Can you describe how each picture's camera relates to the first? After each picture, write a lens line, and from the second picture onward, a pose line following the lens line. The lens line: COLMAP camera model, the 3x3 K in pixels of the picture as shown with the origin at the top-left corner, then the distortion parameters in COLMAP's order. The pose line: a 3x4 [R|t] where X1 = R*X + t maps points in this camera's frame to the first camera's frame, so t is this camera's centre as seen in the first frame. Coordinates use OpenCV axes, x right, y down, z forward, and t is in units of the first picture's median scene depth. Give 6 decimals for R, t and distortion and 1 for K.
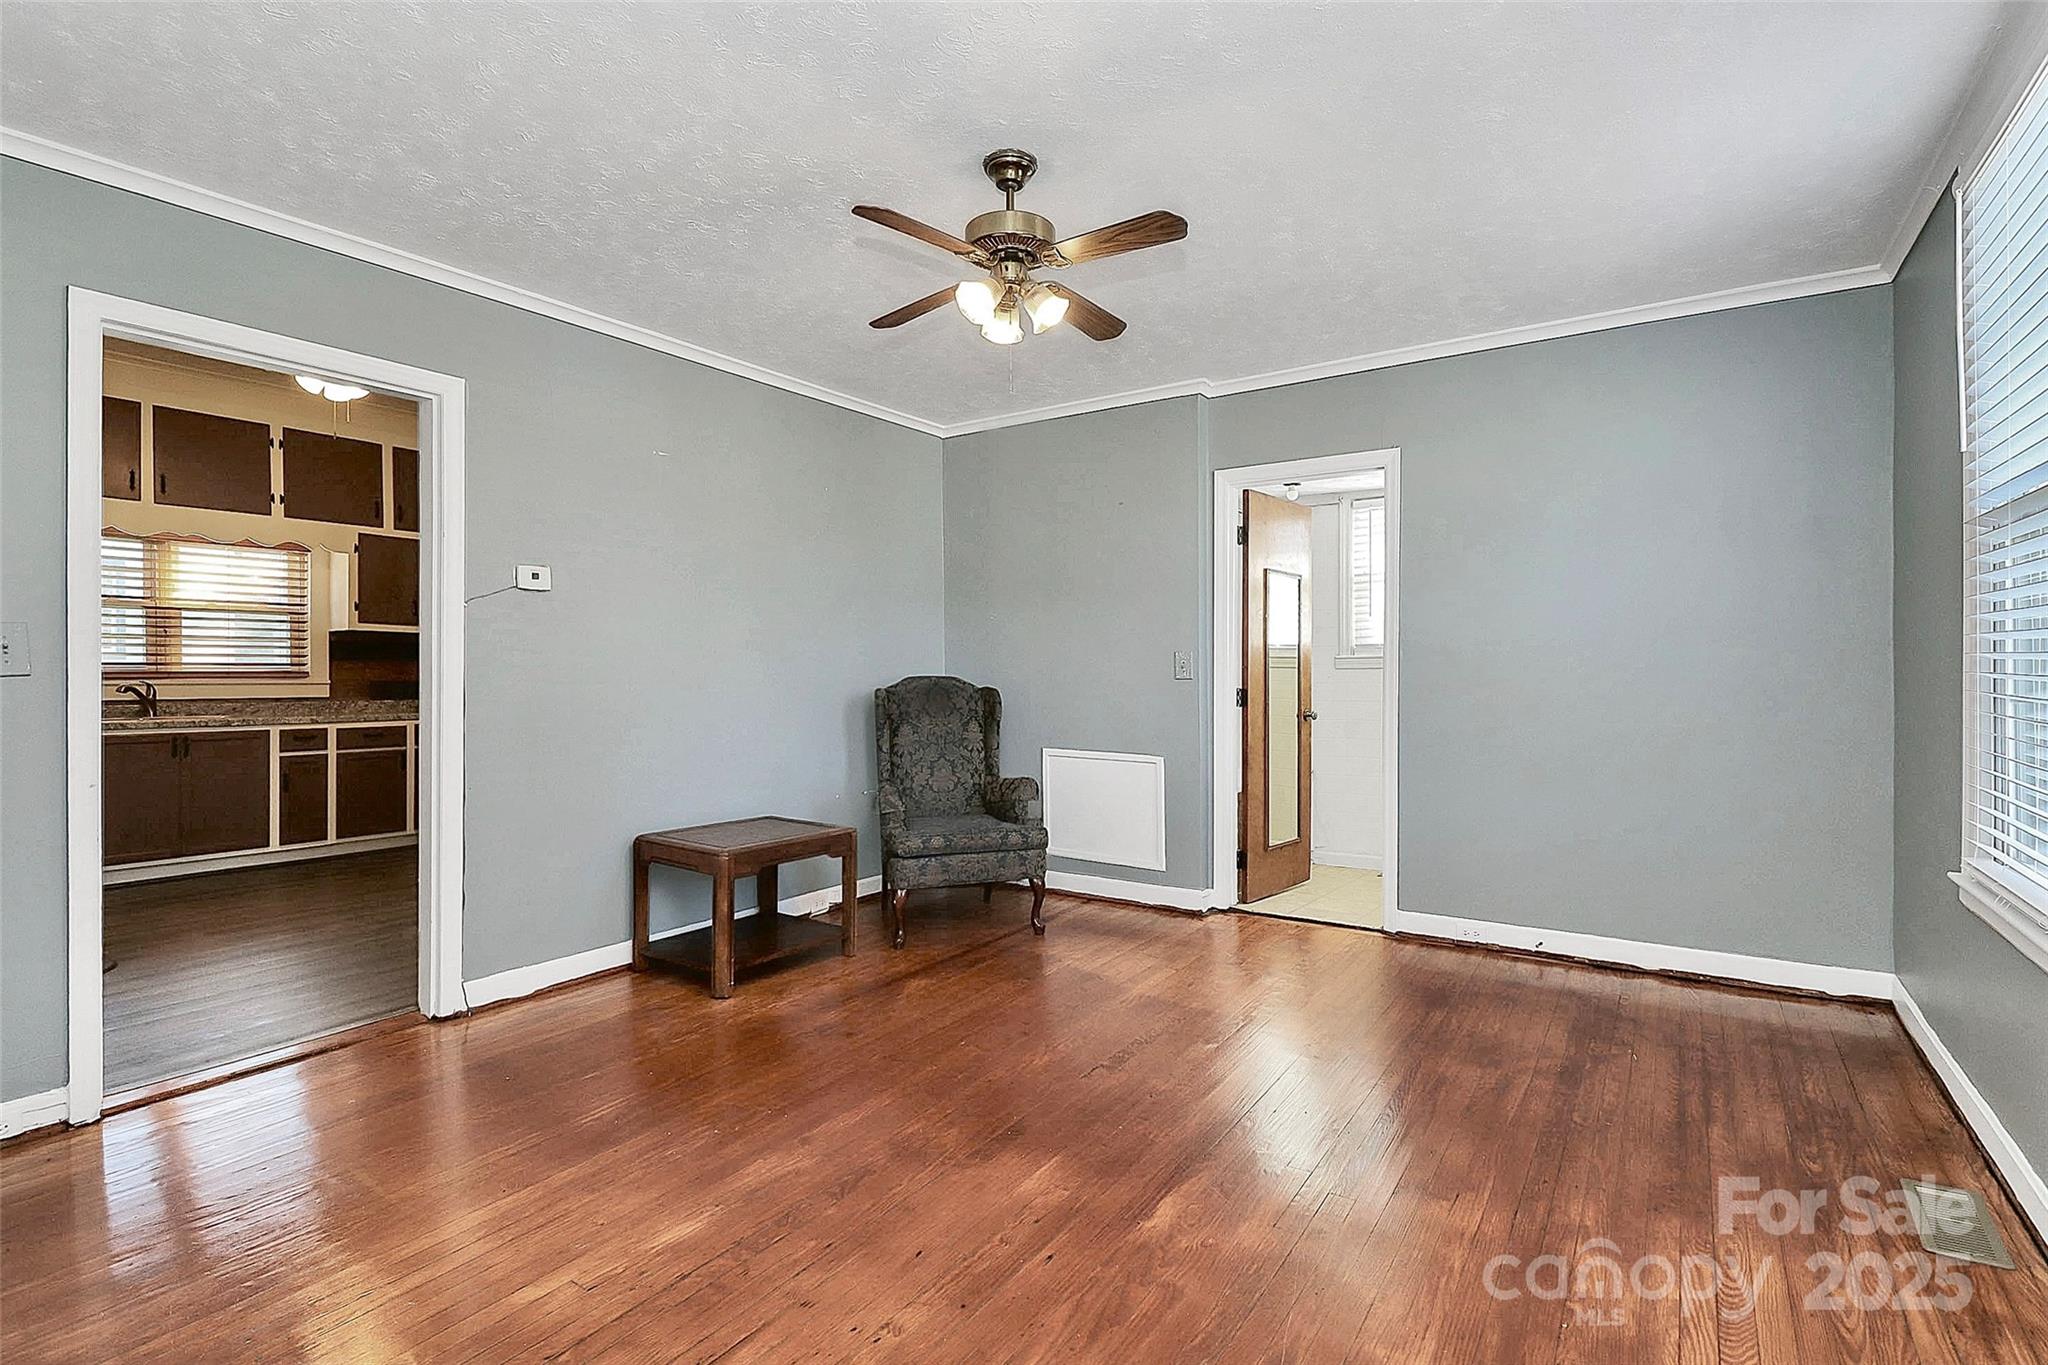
lens RADIAL K [[980.3, 0, 996.5], [0, 980.3, 677.4], [0, 0, 1]] dist [0.000174, -0.023653]
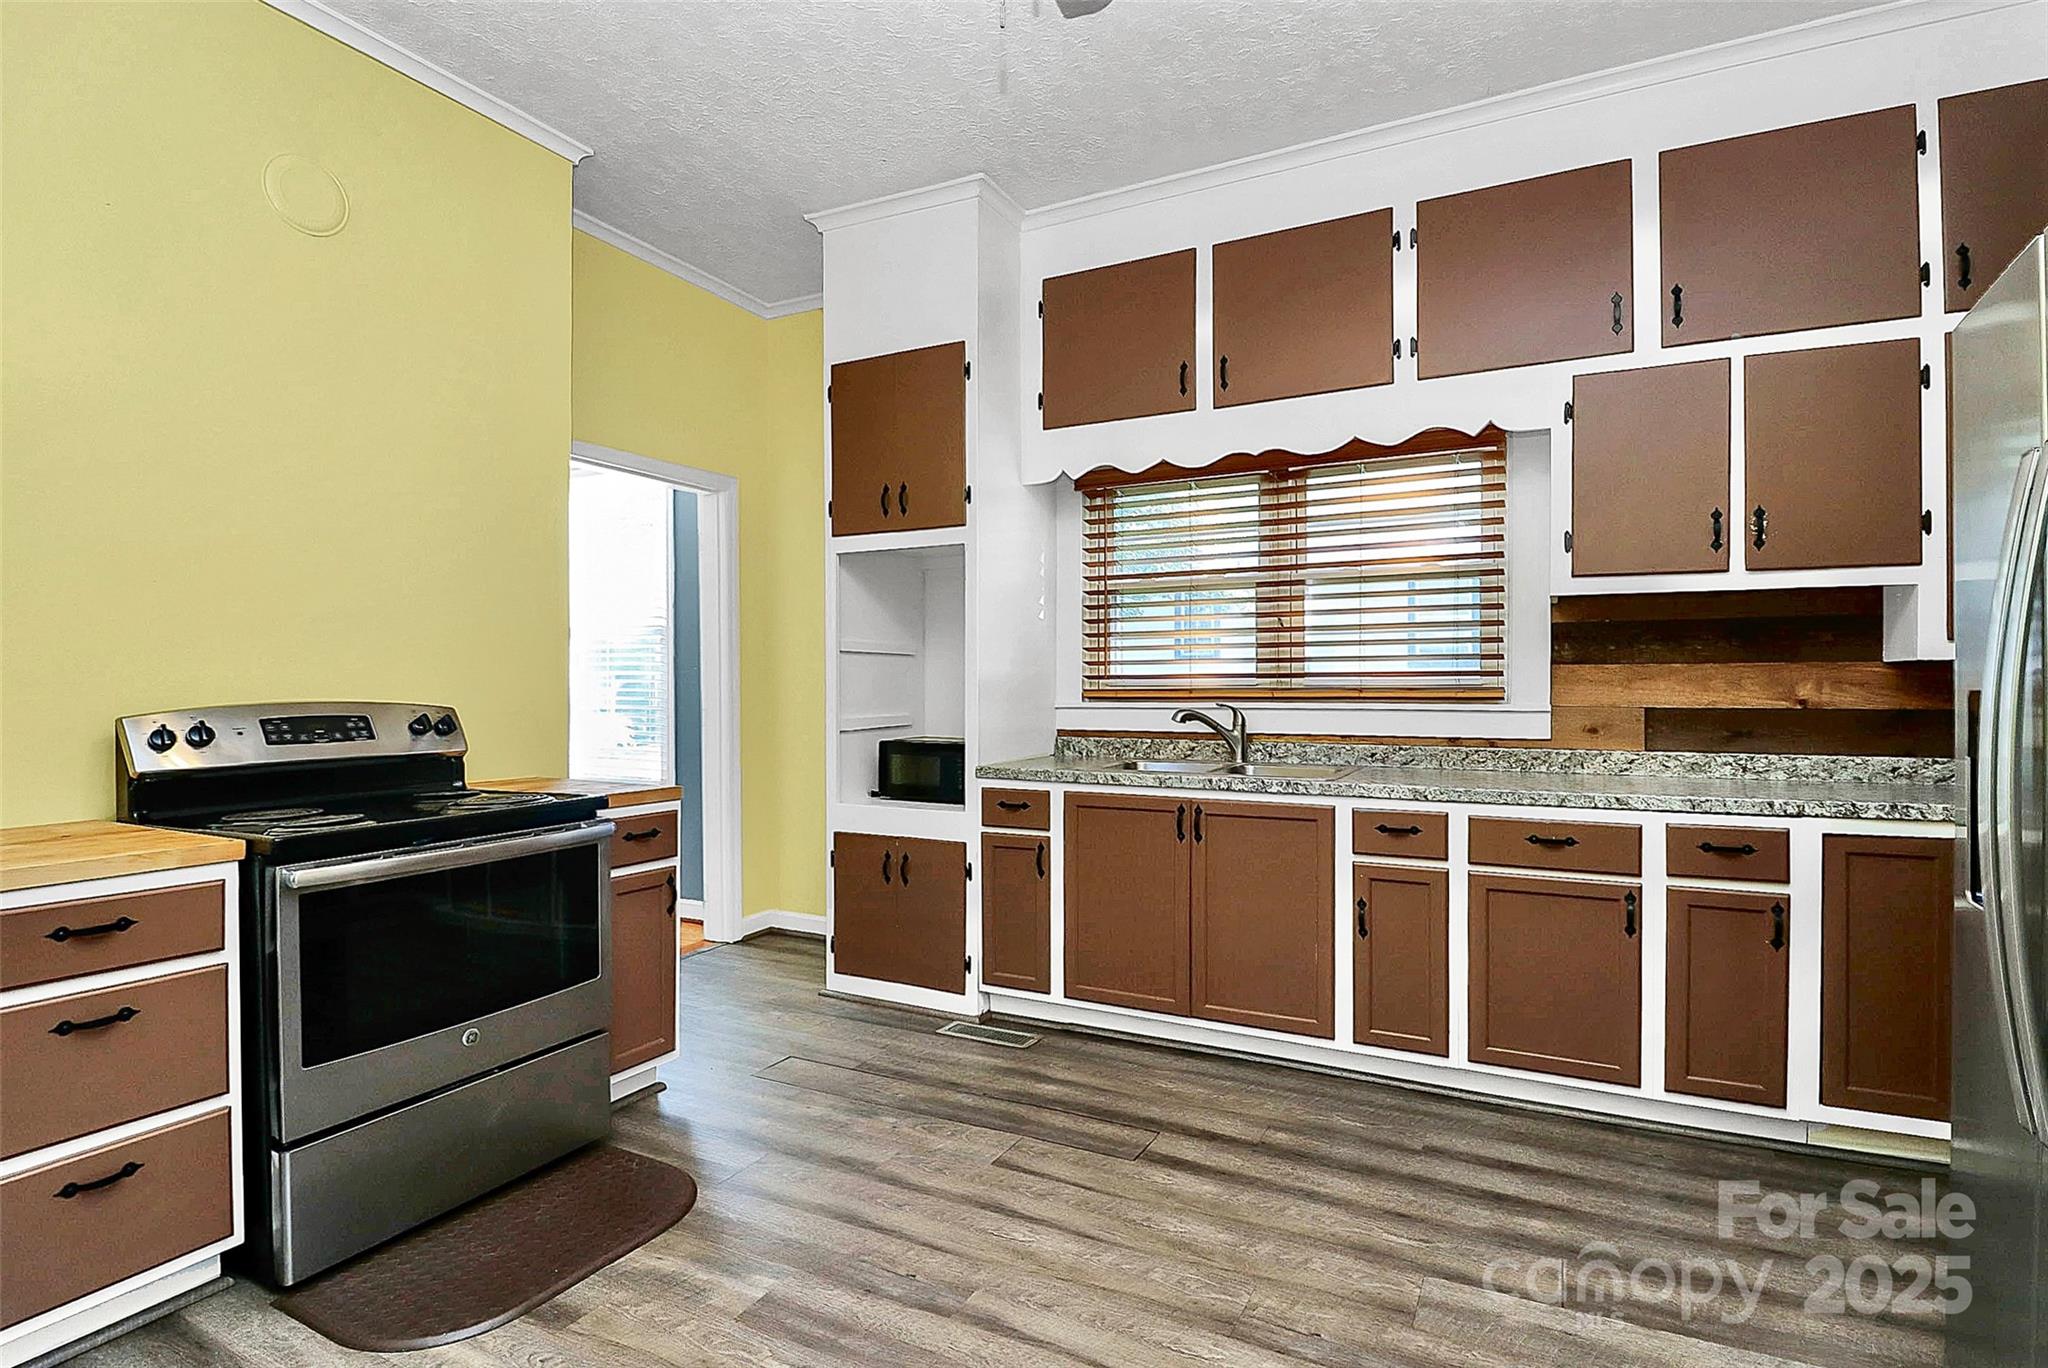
lens RADIAL K [[978.7, 0, 1031.0], [0, 978.7, 693.4], [0, 0, 1]] dist [-0.002944, -0.000857]
pose [[0.137080, 0.011653, -0.990491, -0.263017], [-0.001397, 0.999932, 0.011571, -0.009081], [0.990559, -0.000202, 0.137087, 0.747155]]
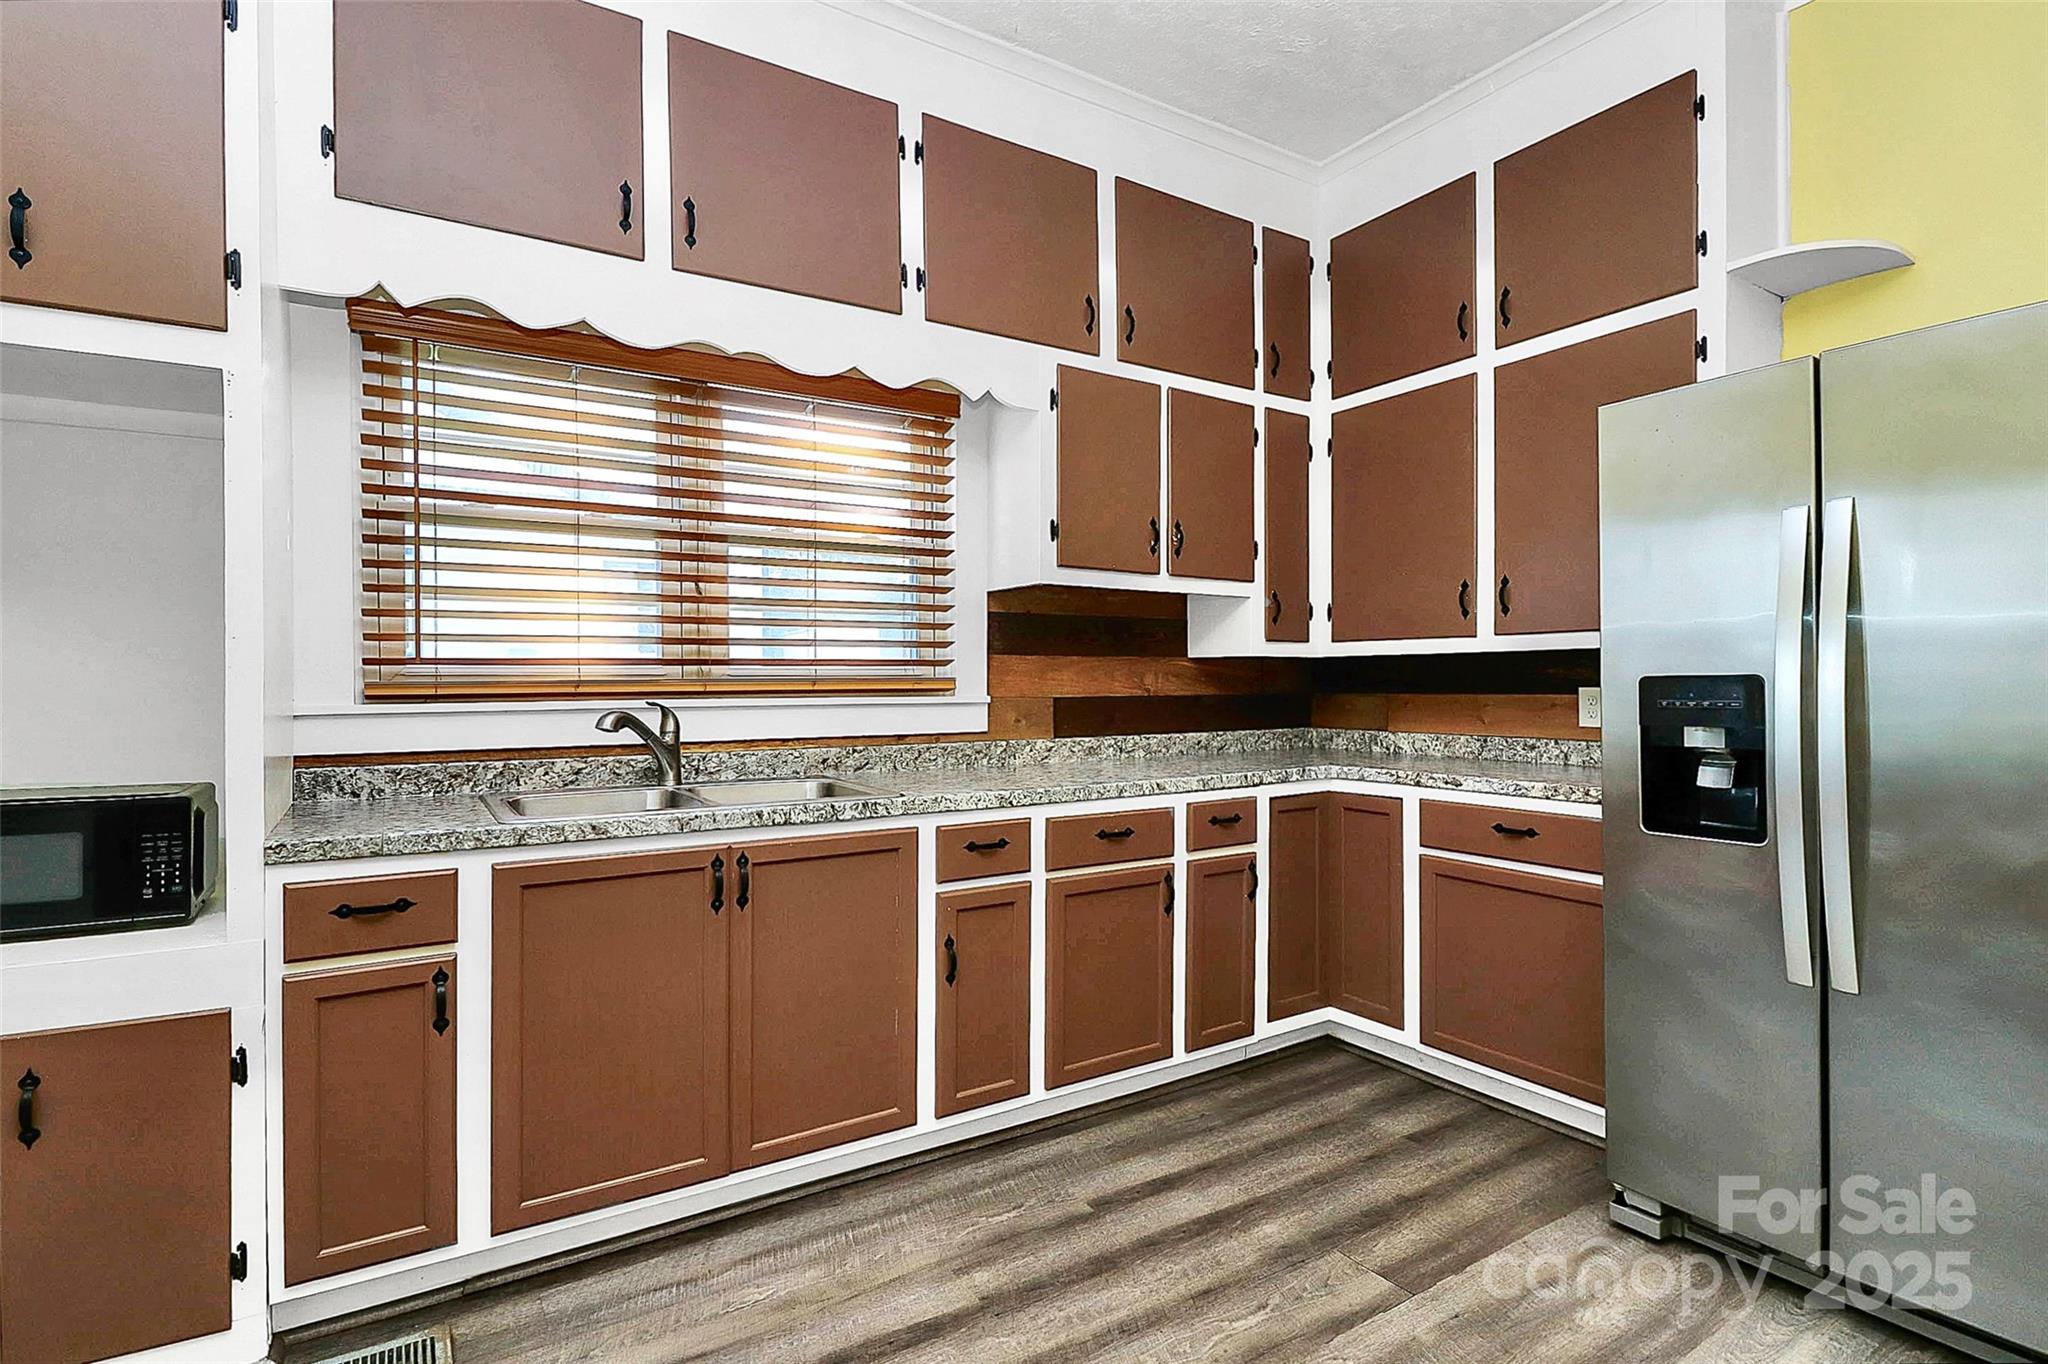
lens RADIAL K [[1006.1, 0, 1024.0], [0, 1006.1, 682.0], [0, 0, 1]] dist [0.012814, -0.015953]
pose [[0.920539, 0.002611, -0.390641, -0.527272], [-0.002003, 0.999996, 0.001965, -0.005487], [0.390645, -0.001026, 0.920541, 0.617509]]
